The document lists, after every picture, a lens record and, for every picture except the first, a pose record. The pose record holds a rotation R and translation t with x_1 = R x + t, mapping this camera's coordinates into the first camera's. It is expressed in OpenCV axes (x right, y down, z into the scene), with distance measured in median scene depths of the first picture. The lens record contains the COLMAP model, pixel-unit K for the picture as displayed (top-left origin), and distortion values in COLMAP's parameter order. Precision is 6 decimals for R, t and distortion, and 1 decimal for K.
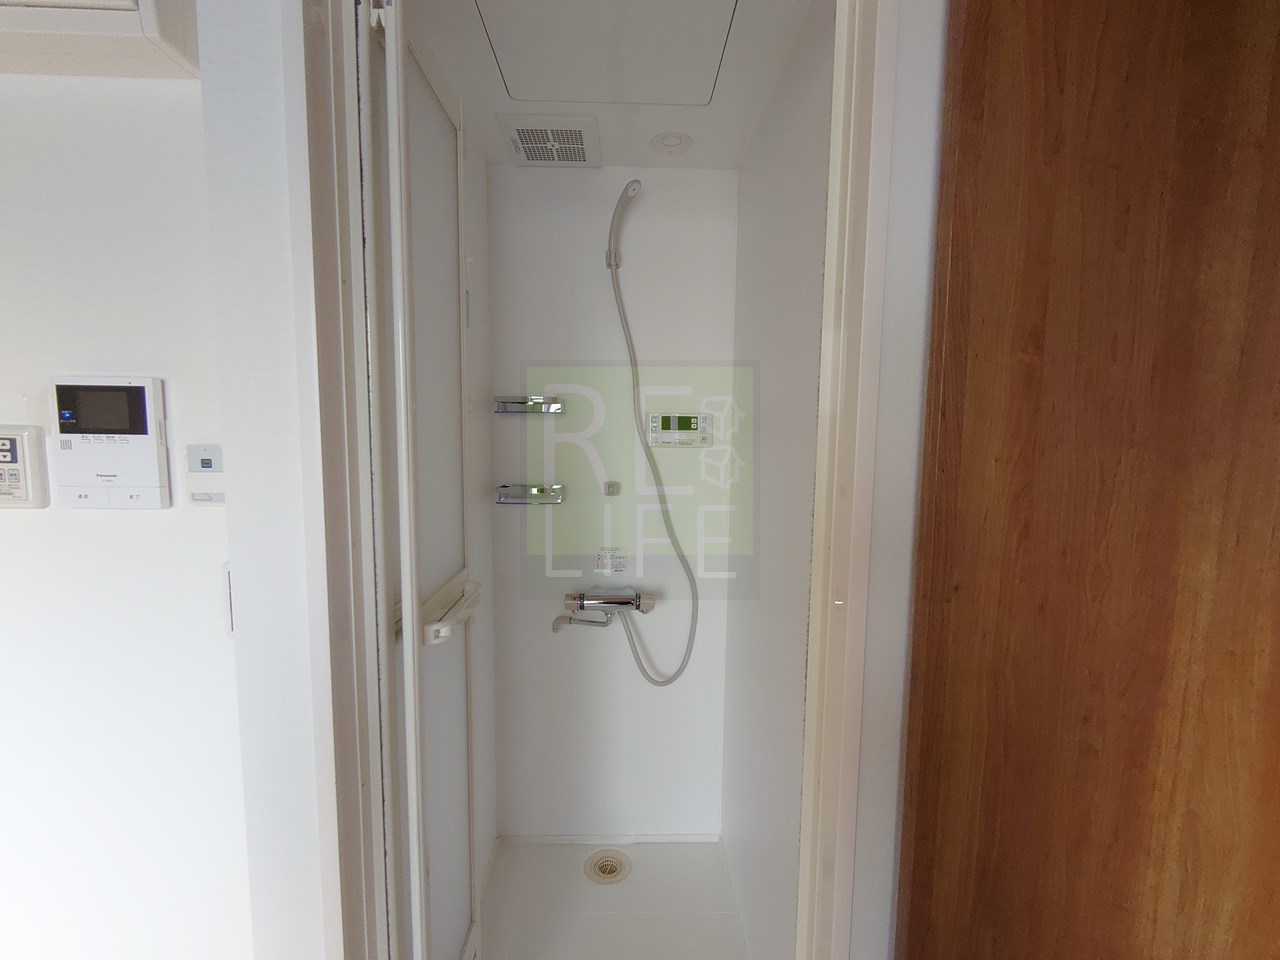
lens RADIAL K [[550.1, 0, 642.3], [0, 550.1, 475.4], [0, 0, 1]] dist [0.001550, -0.001230]
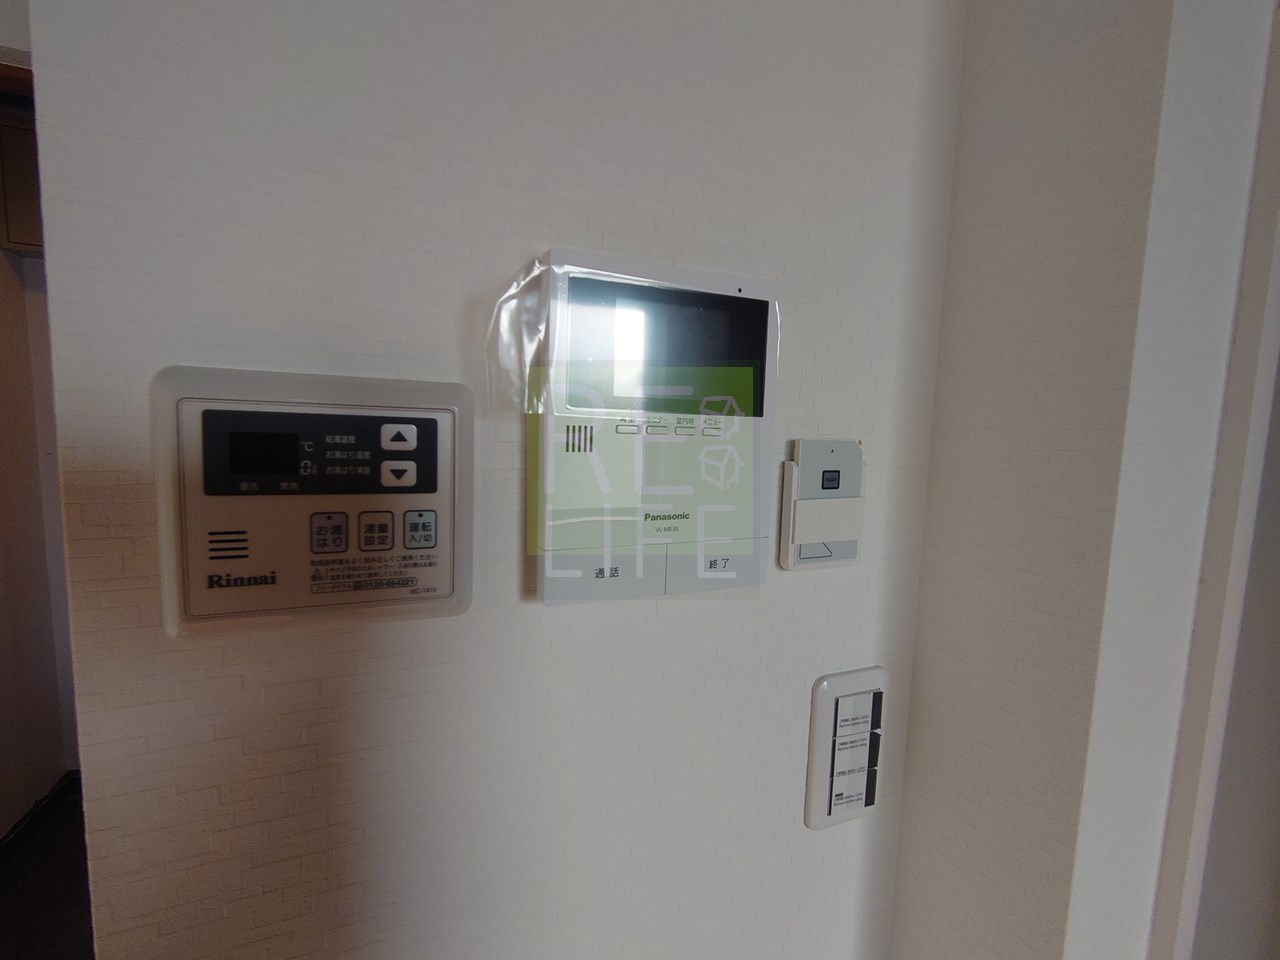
lens RADIAL K [[550.1, 0, 637.9], [0, 550.1, 474.6], [0, 0, 1]] dist [0.001550, -0.001230]
pose [[0.936324, -0.018813, 0.350633, -1.134177], [0.016494, 0.999818, 0.009599, -0.034172], [-0.350749, -0.003204, 0.936464, 0.633792]]
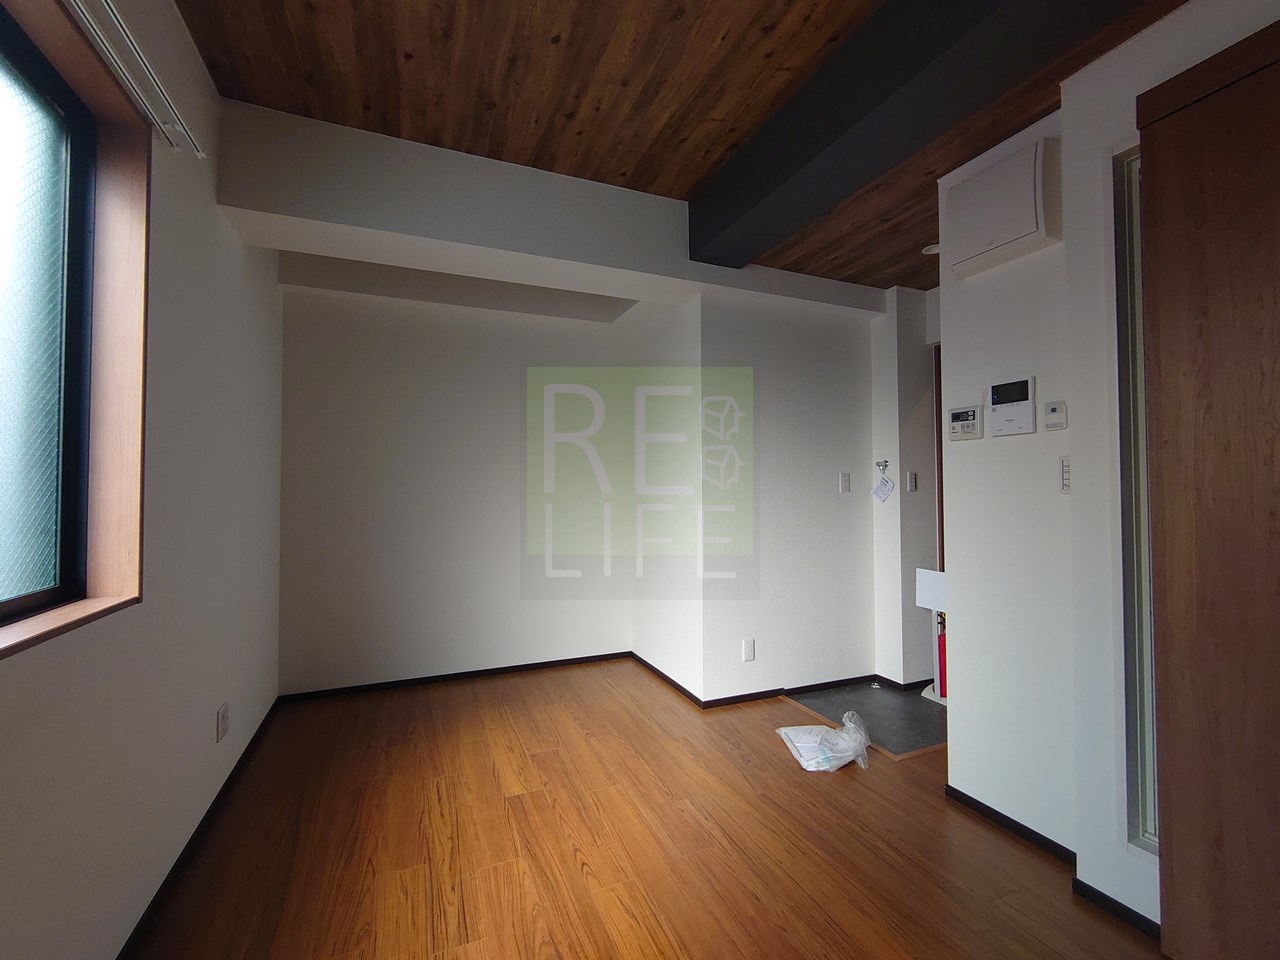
lens RADIAL K [[550.1, 0, 641.0], [0, 550.1, 484.4], [0, 0, 1]] dist [0.001550, -0.001230]
pose [[0.368638, -0.024204, -0.929258, 0.631137], [-0.081027, 0.995019, -0.058060, 0.540052], [0.926035, 0.096698, 0.364840, -1.301042]]
